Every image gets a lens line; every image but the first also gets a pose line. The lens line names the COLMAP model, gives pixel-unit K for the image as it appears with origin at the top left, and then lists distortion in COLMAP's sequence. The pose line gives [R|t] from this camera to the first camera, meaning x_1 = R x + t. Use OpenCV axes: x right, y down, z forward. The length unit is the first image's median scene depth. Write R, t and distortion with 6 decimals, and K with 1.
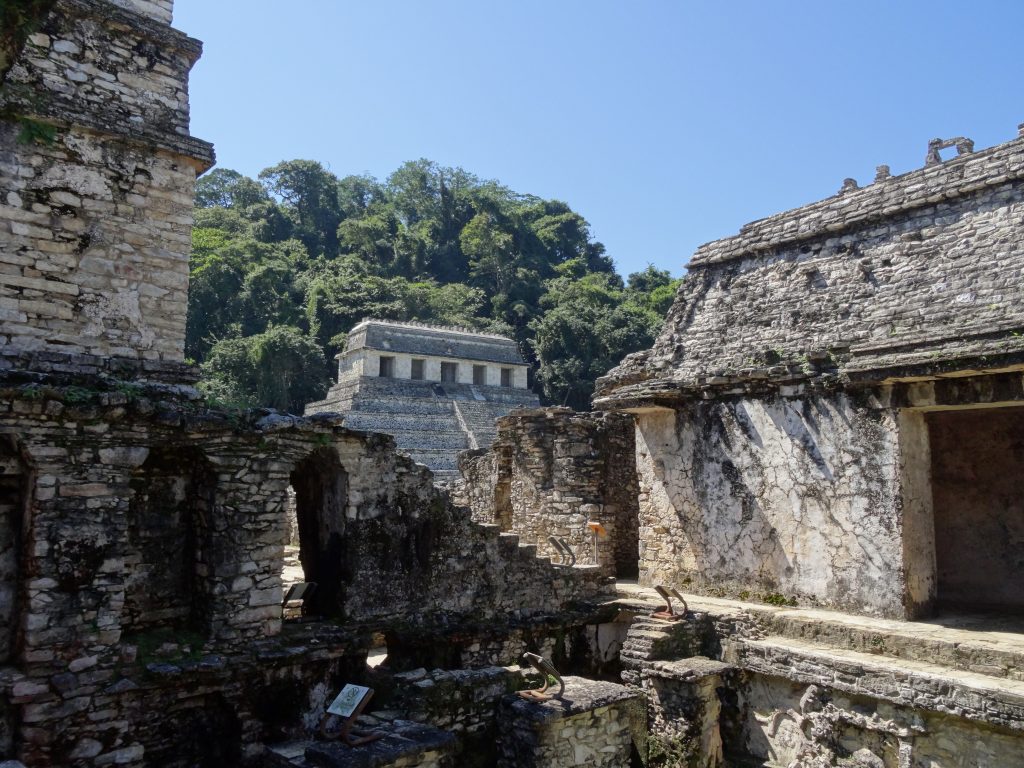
lens RADIAL K [[772.2, 0, 512.0], [0, 772.2, 384.0], [0, 0, 1]] dist [-0.001117, -0.000518]
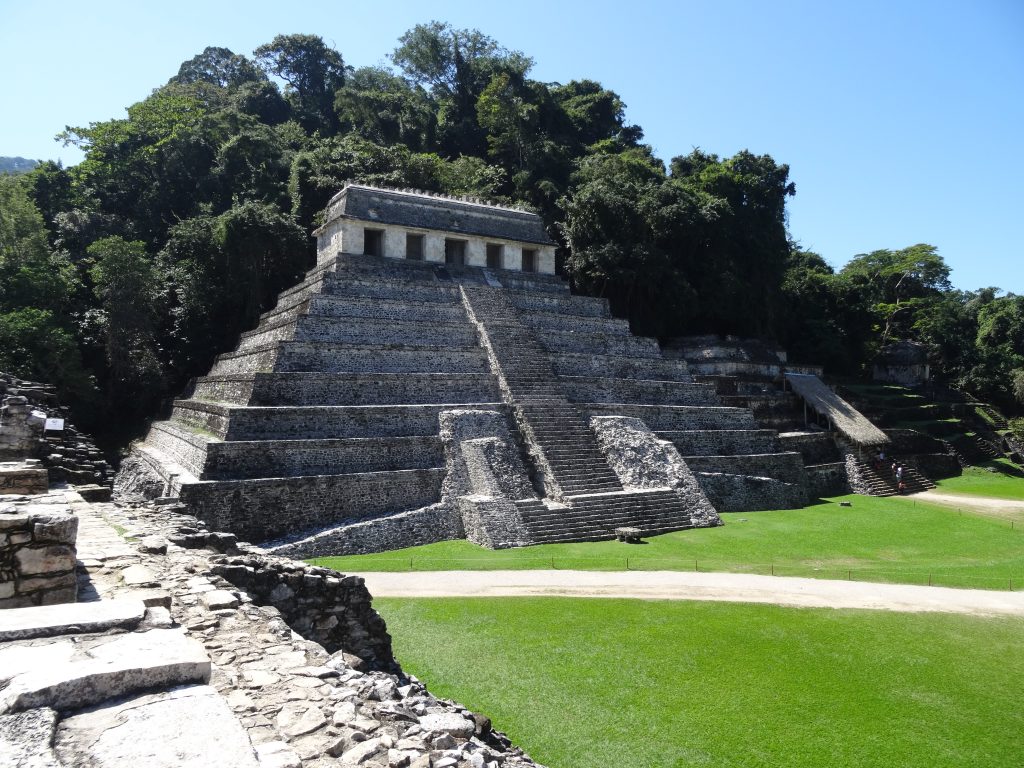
lens RADIAL K [[772.2, 0, 512.0], [0, 772.2, 384.0], [0, 0, 1]] dist [-0.001117, -0.000518]
pose [[0.999336, -0.001765, -0.036403, 0.003245], [0.005801, 0.993796, 0.111069, 0.024309], [0.035981, -0.111206, 0.993146, 0.156781]]
